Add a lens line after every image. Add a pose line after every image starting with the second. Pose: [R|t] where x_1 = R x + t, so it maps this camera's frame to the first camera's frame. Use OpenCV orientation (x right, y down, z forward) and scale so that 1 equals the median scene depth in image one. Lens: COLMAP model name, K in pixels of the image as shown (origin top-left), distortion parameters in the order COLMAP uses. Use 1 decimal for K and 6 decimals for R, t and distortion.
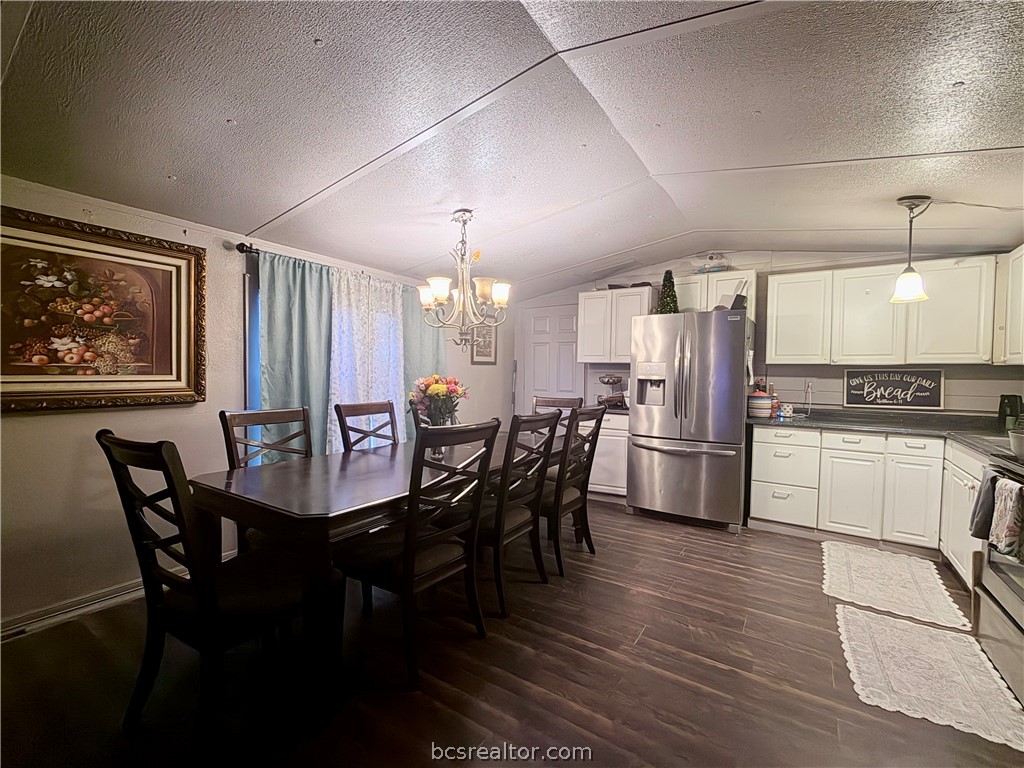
lens RADIAL K [[444.0, 0, 513.9], [0, 444.0, 385.2], [0, 0, 1]] dist [0.004601, -0.001015]
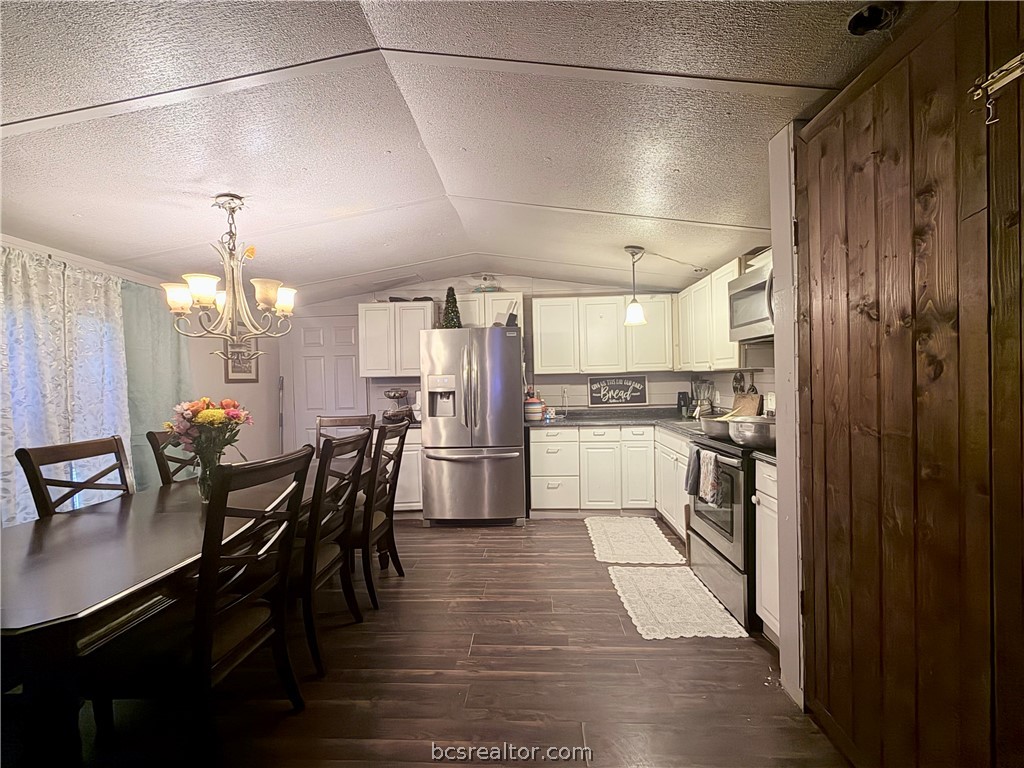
lens RADIAL K [[444.0, 0, 511.2], [0, 444.0, 385.9], [0, 0, 1]] dist [0.004601, -0.001015]
pose [[0.863862, -0.036168, 0.502428, -0.085950], [0.050352, 0.998624, -0.014686, -0.004236], [-0.501205, 0.037985, 0.864494, 0.040545]]
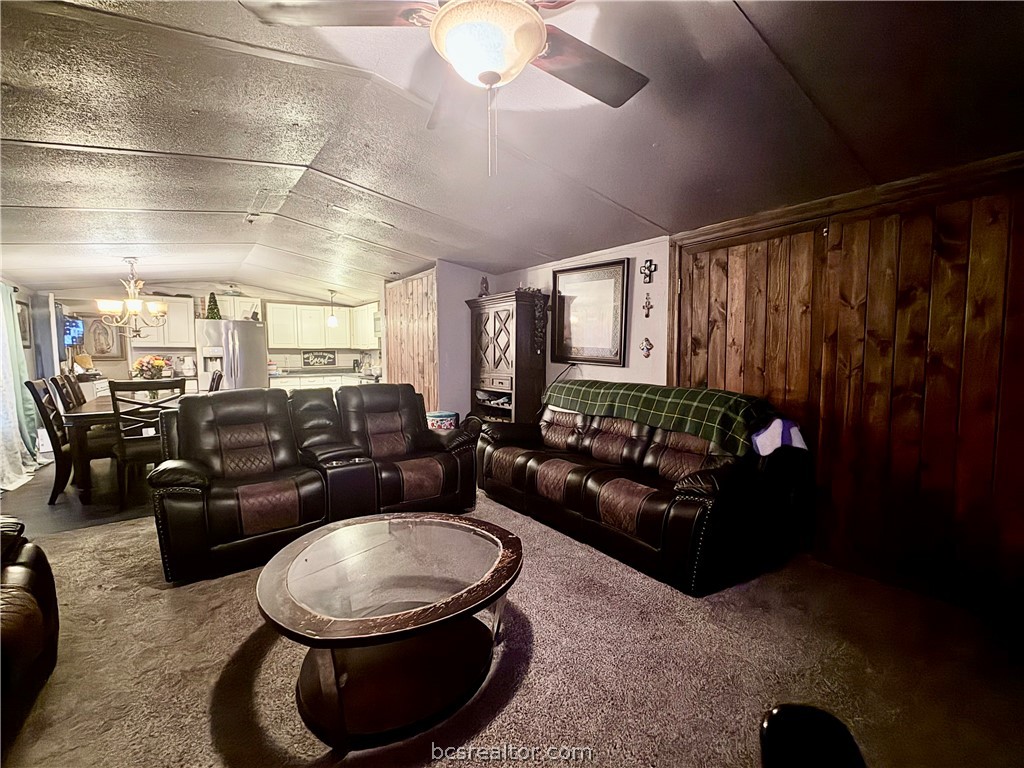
lens RADIAL K [[444.0, 0, 513.2], [0, 444.0, 386.3], [0, 0, 1]] dist [0.004601, -0.001015]
pose [[0.336207, -0.083204, 0.938106, -1.183281], [0.040224, 0.996449, 0.073963, 0.024861], [-0.940929, 0.012867, 0.338360, -0.865867]]
